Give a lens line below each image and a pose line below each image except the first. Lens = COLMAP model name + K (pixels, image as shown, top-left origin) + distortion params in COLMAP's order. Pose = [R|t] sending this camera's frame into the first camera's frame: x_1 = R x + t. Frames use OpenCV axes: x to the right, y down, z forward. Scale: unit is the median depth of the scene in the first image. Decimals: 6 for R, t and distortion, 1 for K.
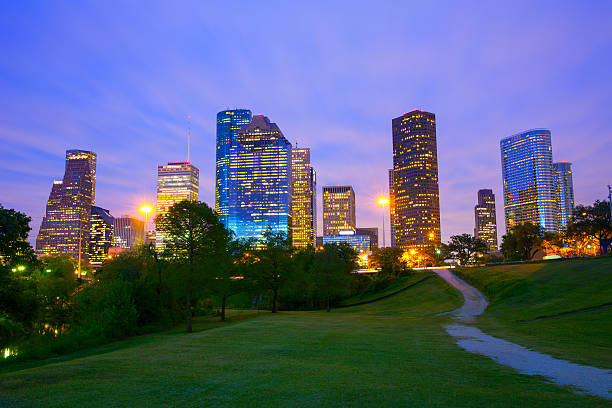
lens RADIAL K [[569.3, 0, 306.0], [0, 569.3, 204.0], [0, 0, 1]] dist [0.008192, 0.011909]
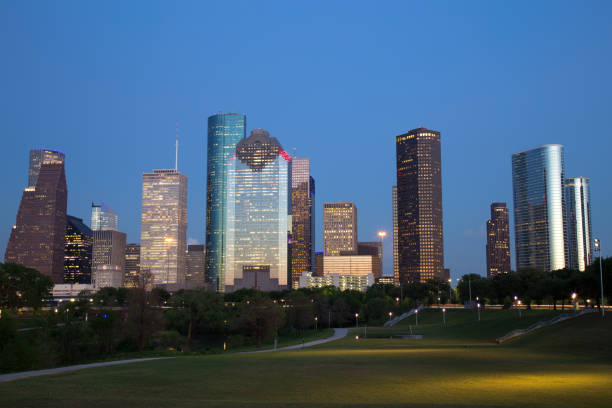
lens RADIAL K [[679.2, 0, 306.0], [0, 679.2, 204.0], [0, 0, 1]] dist [0.059992, 0.016975]
pose [[0.999876, 0.010628, 0.011616, -0.014141], [-0.010598, 0.999940, -0.002619, -0.027836], [-0.011643, 0.002496, 0.999929, -0.153312]]
